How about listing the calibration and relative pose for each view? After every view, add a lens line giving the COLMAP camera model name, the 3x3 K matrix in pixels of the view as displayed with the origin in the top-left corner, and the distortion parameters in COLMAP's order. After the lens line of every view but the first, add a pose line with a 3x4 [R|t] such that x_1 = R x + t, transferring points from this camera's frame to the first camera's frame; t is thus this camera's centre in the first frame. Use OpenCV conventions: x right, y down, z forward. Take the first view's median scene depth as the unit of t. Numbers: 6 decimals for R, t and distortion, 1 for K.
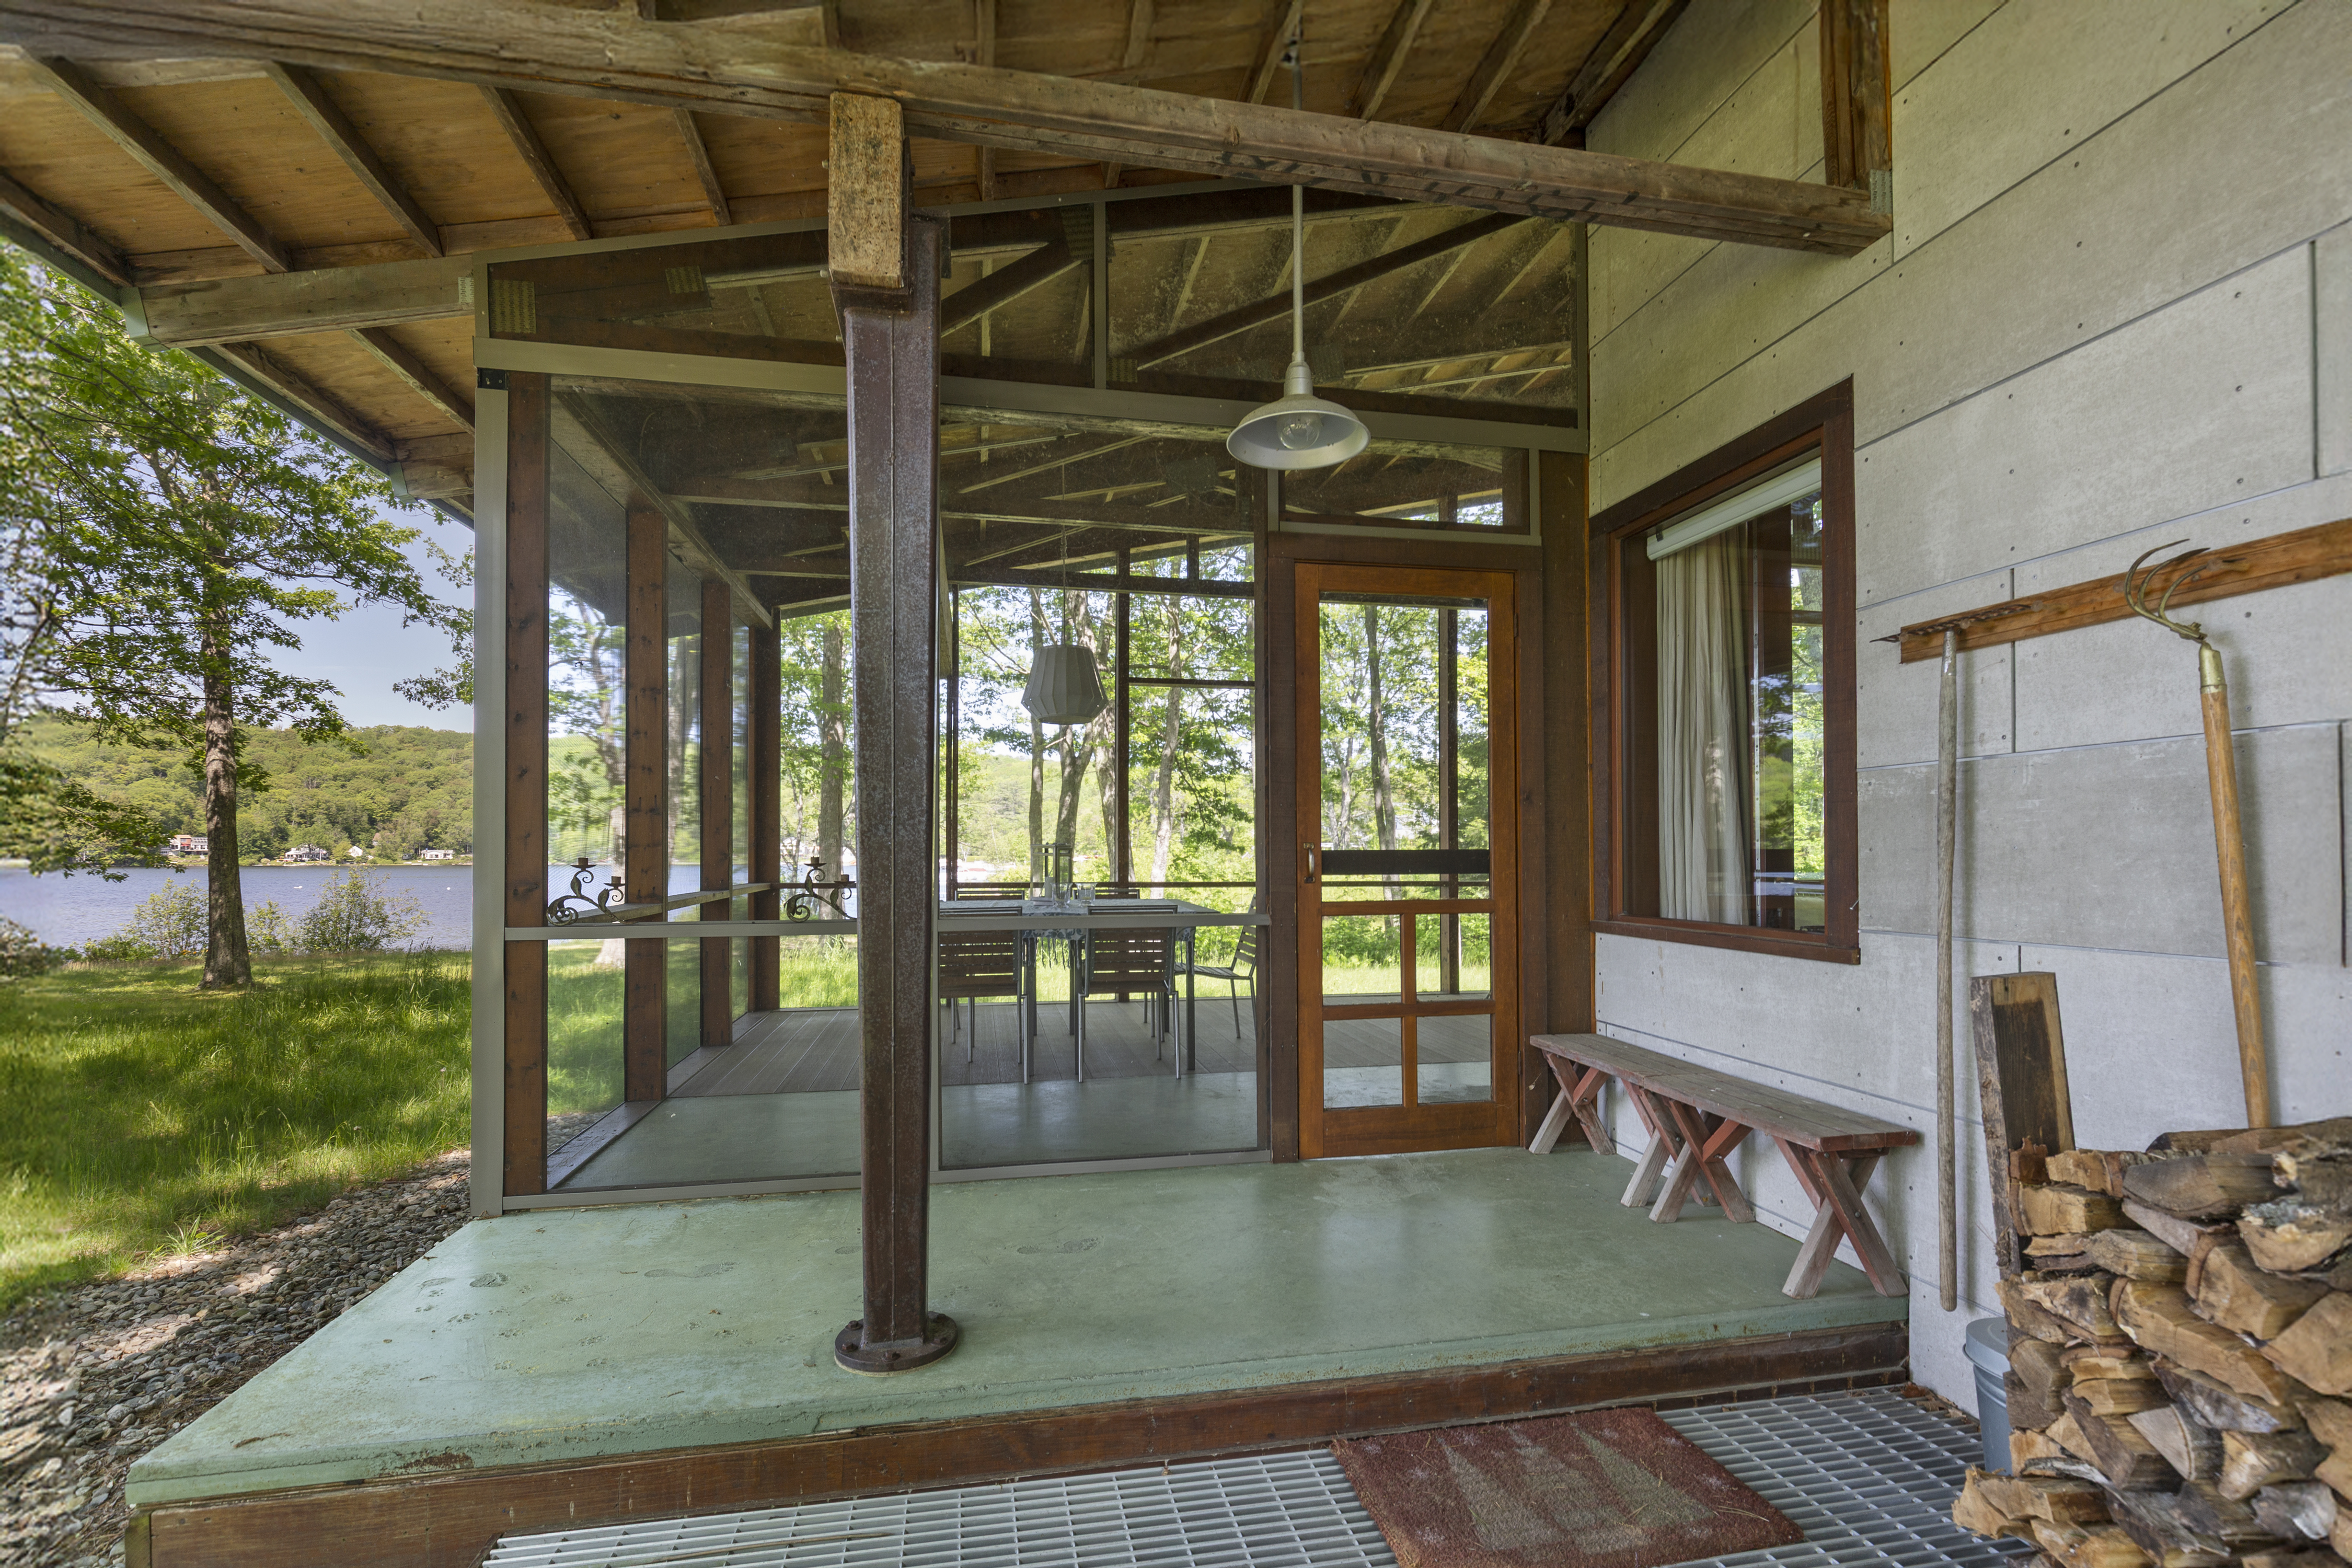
lens RADIAL K [[1078.2, 0, 1182.4], [0, 1078.2, 839.3], [0, 0, 1]] dist [0.000072, 0.000136]
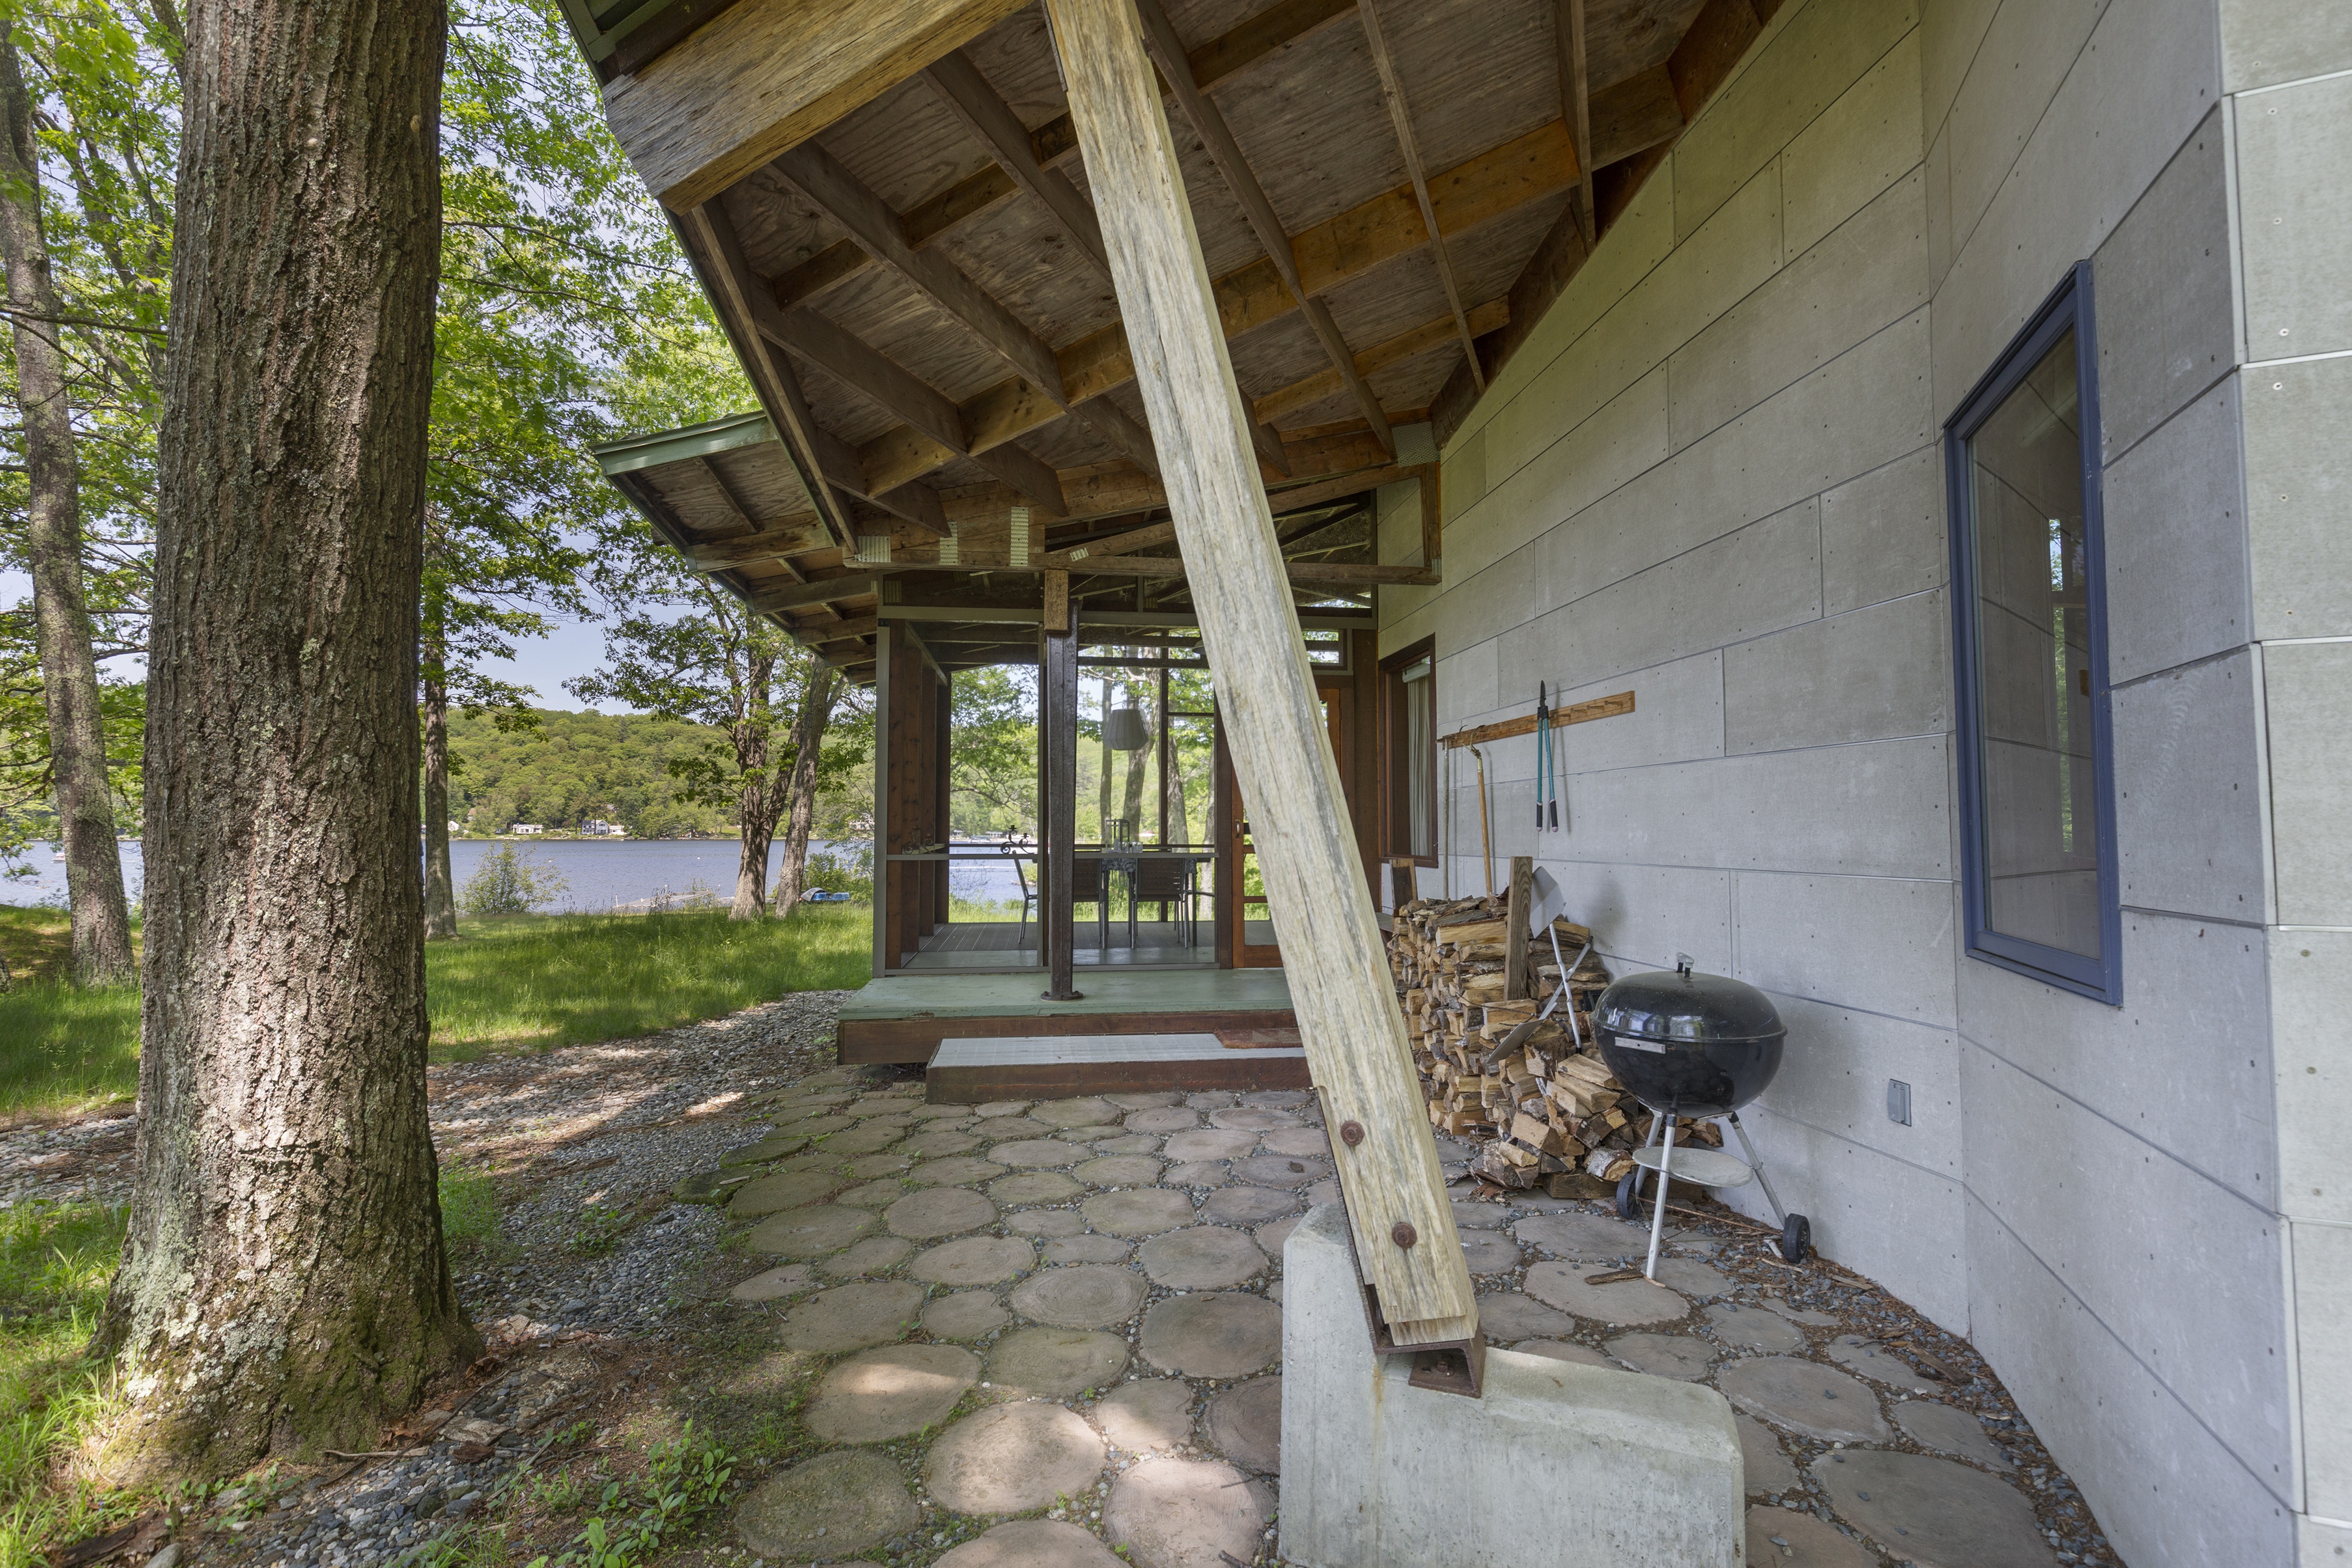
lens RADIAL K [[1078.2, 0, 1182.4], [0, 1078.2, 839.3], [0, 0, 1]] dist [0.000072, 0.000136]
pose [[0.998003, 0.005168, -0.062957, 0.135430], [-0.003848, 0.999771, 0.021074, -0.000161], [0.063052, -0.020790, 0.997794, -1.077189]]
